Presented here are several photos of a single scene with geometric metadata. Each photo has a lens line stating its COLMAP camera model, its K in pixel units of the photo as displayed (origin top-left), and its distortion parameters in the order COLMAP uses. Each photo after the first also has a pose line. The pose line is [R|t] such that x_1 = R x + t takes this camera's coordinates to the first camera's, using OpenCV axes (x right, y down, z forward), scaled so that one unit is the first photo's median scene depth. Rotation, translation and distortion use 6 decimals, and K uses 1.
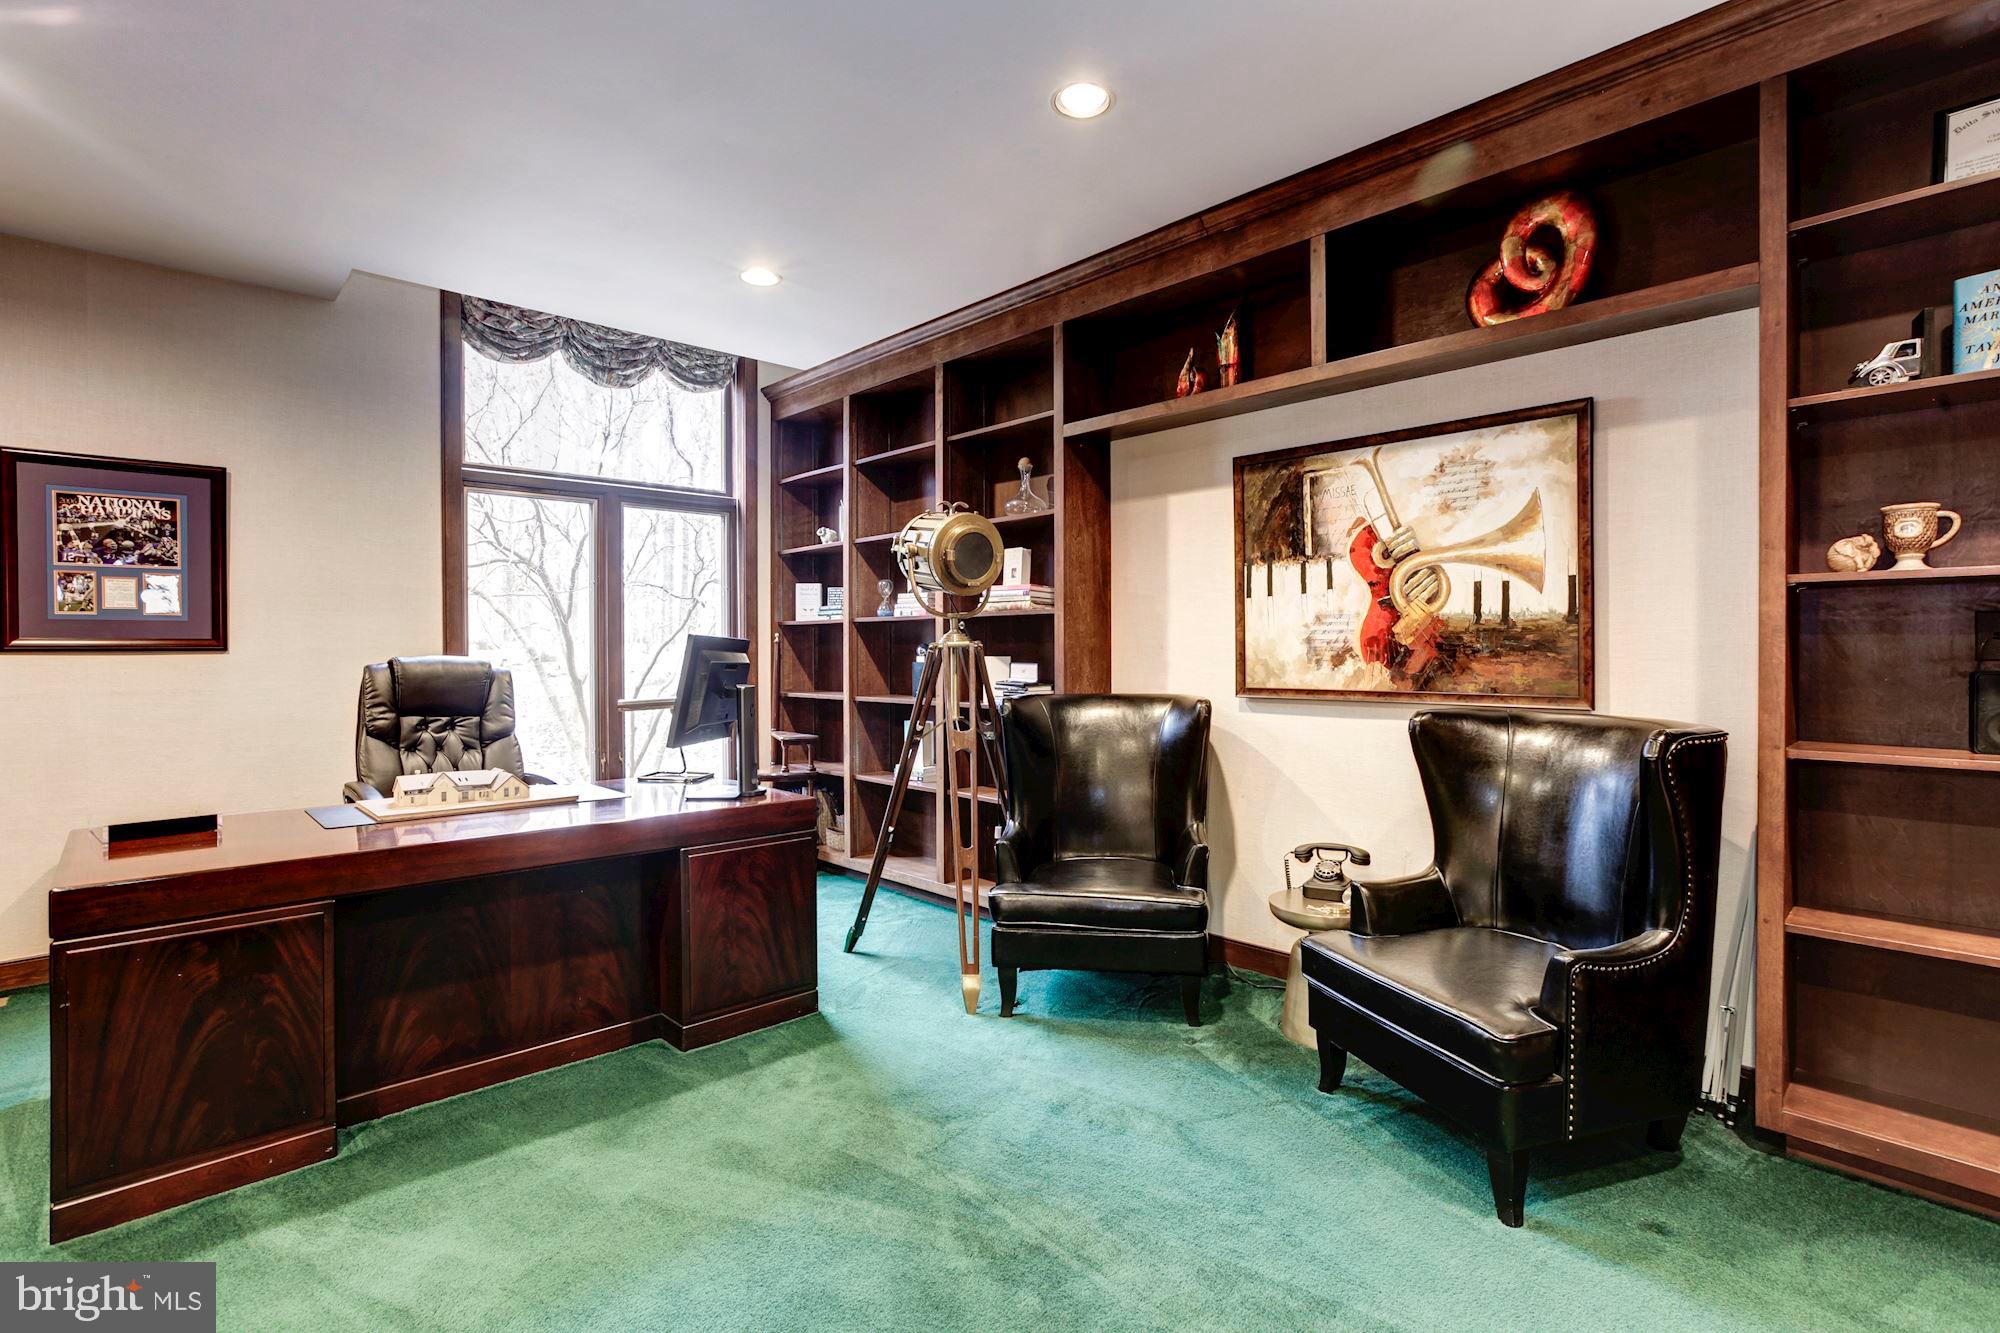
lens RADIAL K [[939.1, 0, 957.1], [0, 939.1, 655.1], [0, 0, 1]] dist [-0.048066, 0.019692]
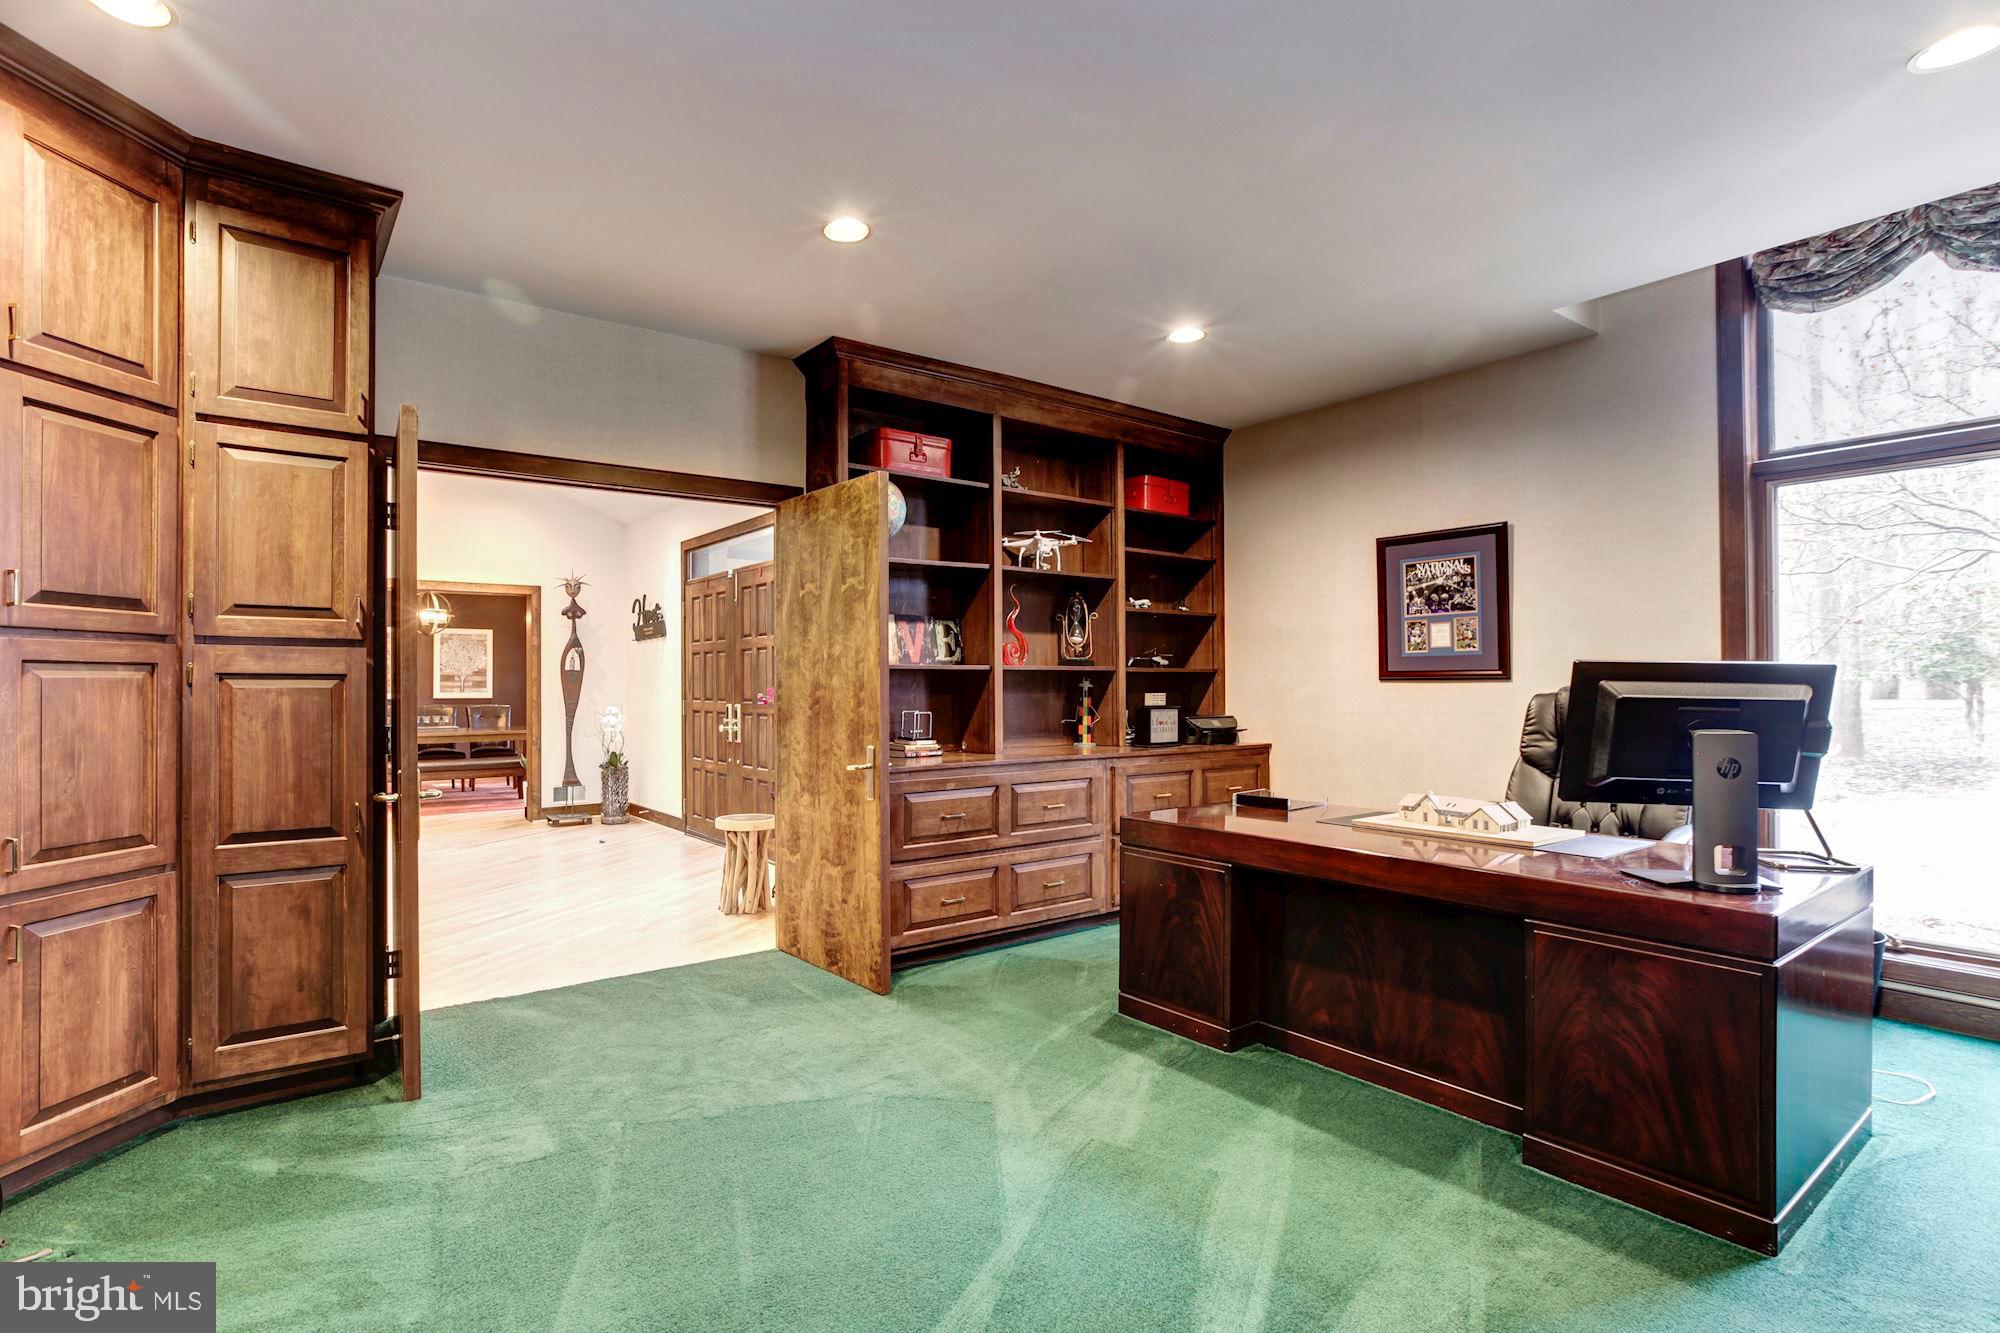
lens RADIAL K [[979.1, 0, 1000.0], [0, 979.1, 666.5], [0, 0, 1]] dist [0.001509, 0.009716]
pose [[-0.074686, -0.010607, -0.997151, 0.511646], [-0.000830, 0.999944, -0.010574, -0.008352], [0.997207, 0.000038, -0.074691, 0.486963]]
